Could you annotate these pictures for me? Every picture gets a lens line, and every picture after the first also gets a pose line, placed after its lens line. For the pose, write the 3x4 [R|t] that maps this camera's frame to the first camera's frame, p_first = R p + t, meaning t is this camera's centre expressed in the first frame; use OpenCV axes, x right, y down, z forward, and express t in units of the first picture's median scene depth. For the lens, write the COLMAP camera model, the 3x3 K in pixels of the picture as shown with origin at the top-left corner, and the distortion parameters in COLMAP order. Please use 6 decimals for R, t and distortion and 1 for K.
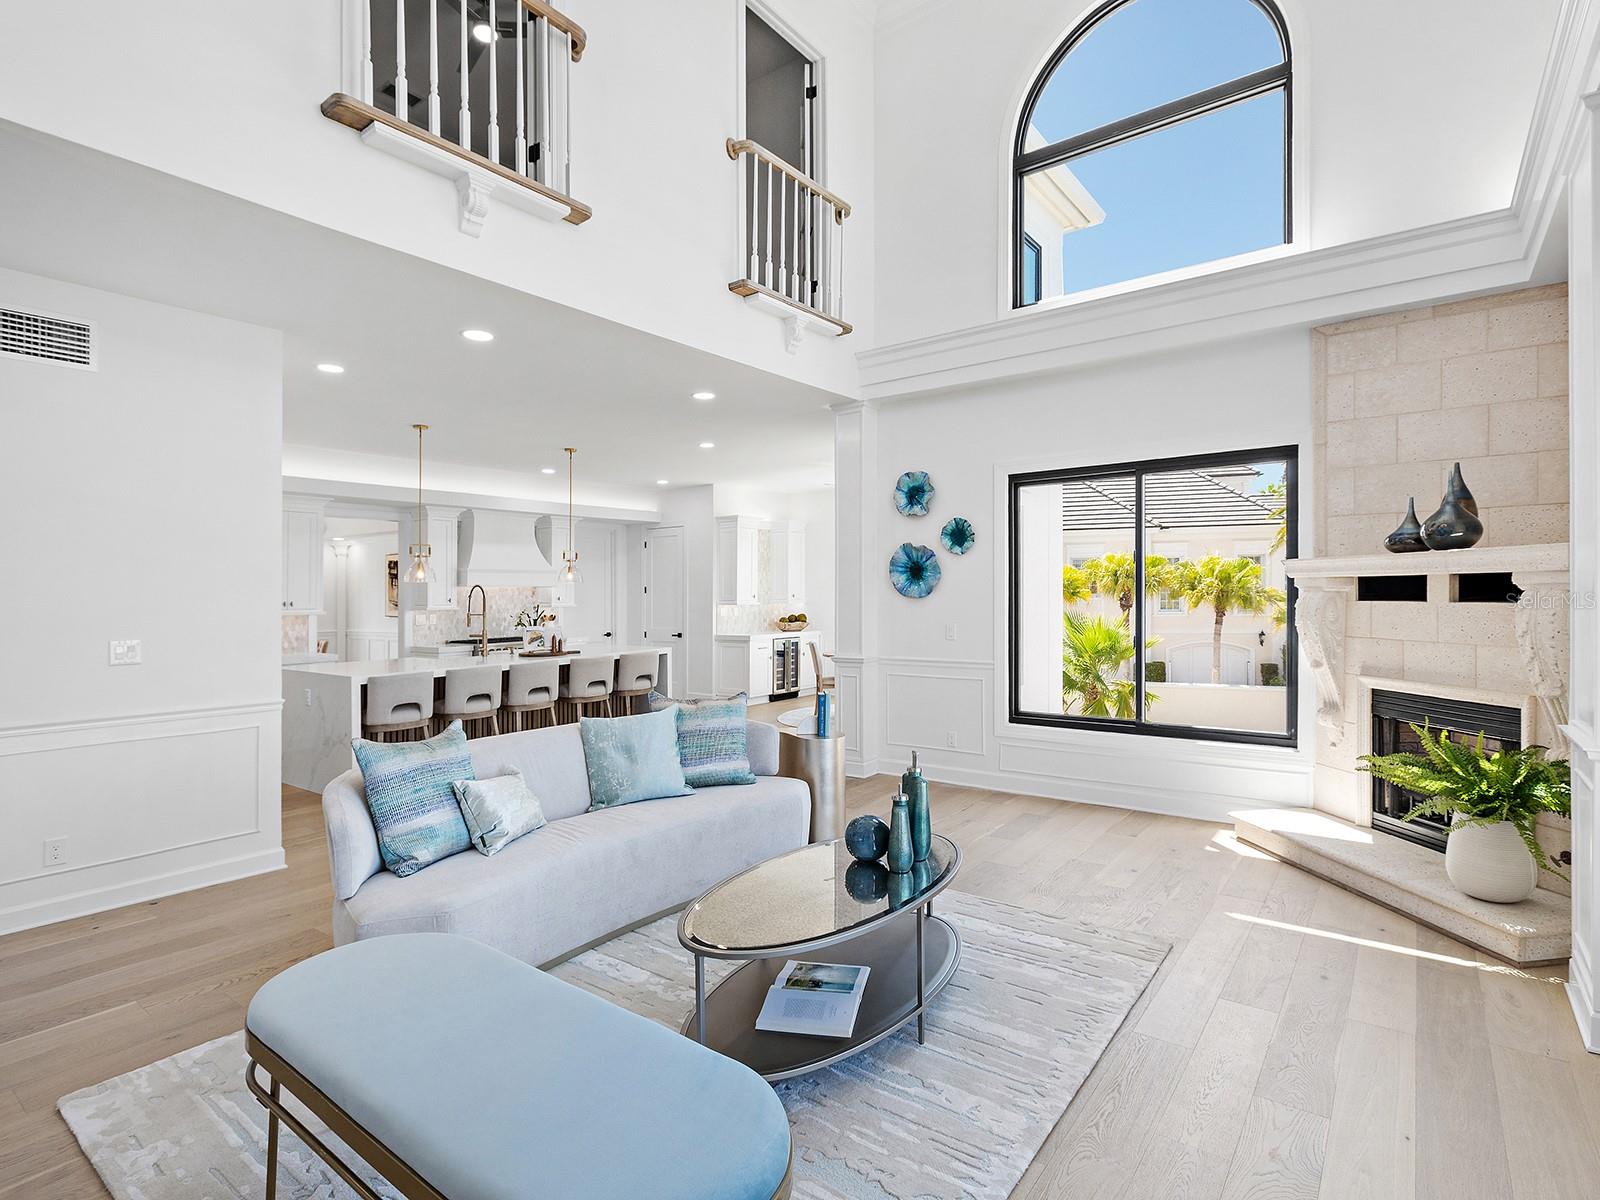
lens RADIAL K [[807.6, 0, 801.0], [0, 807.6, 602.2], [0, 0, 1]] dist [-0.000015, 0.000088]
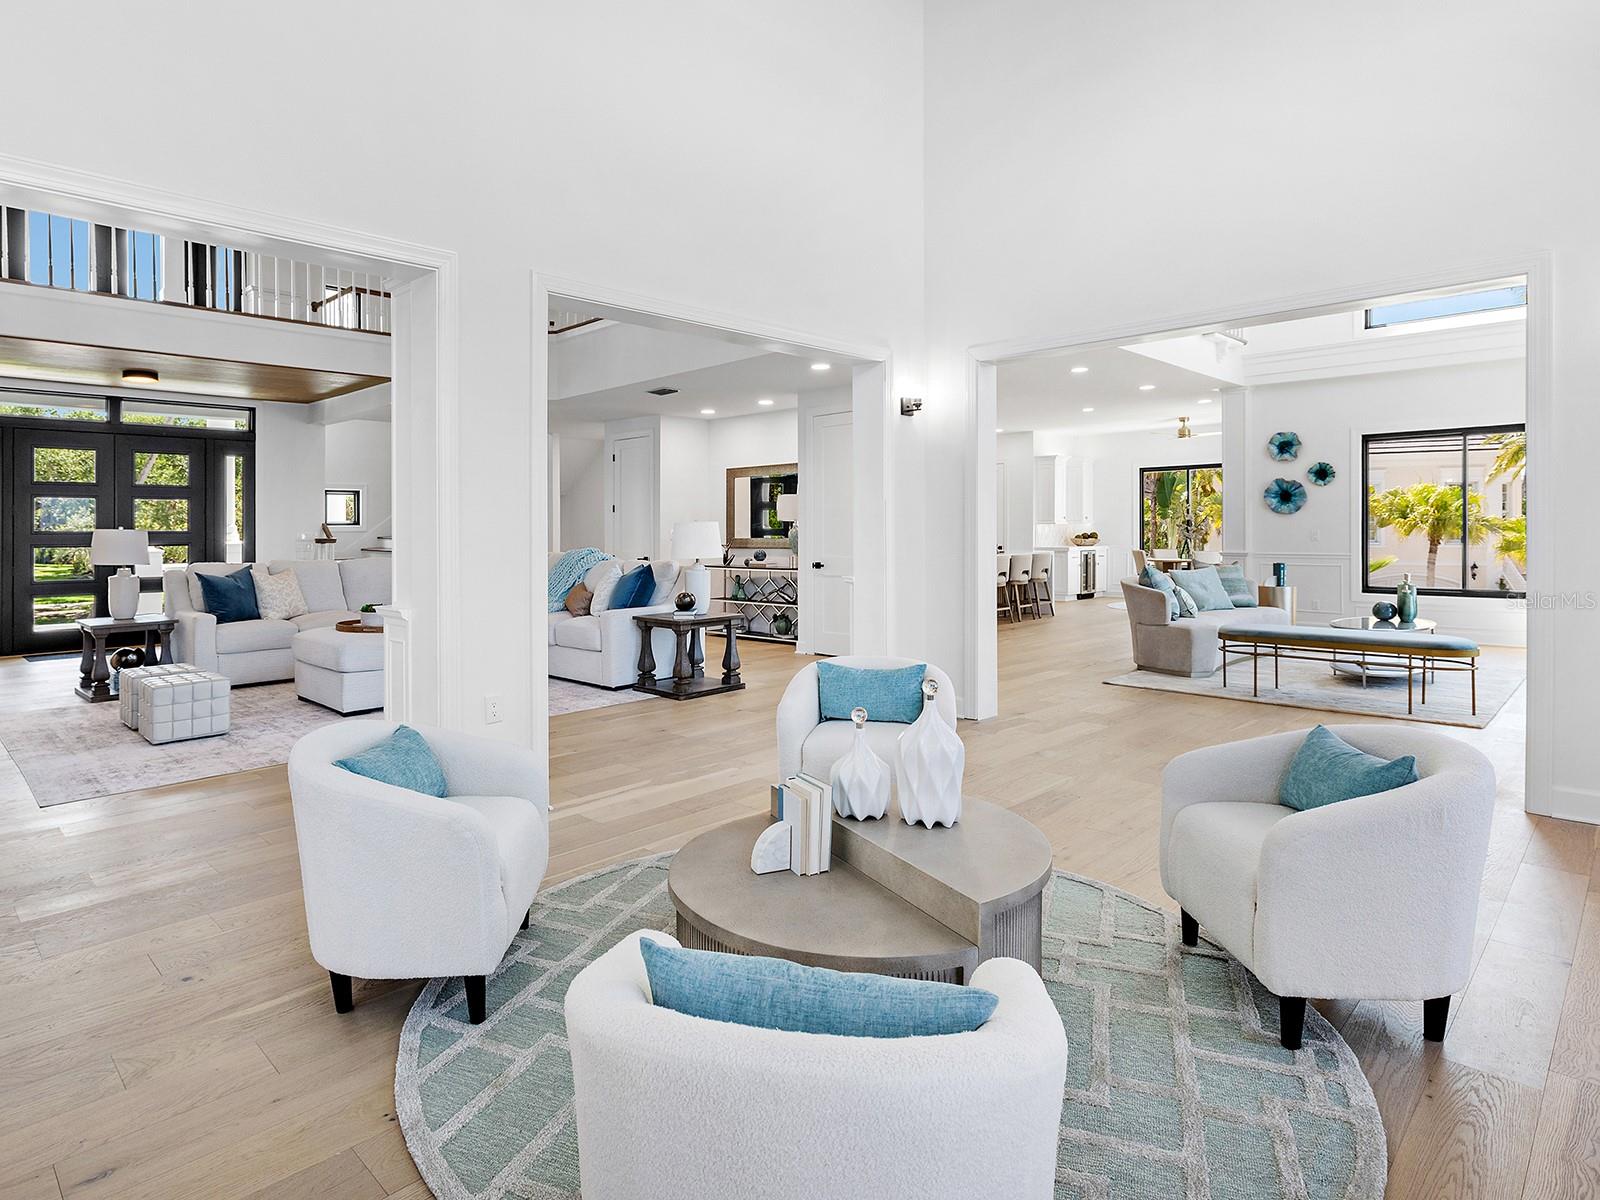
lens RADIAL K [[890.0, 0, 715.2], [0, 890.0, 530.2], [0, 0, 1]] dist [0.005213, 0.000268]
pose [[0.986395, 0.005646, -0.164293, -0.644071], [-0.006606, 0.999964, -0.005298, 0.041640], [0.164257, 0.006312, 0.986397, -0.846251]]
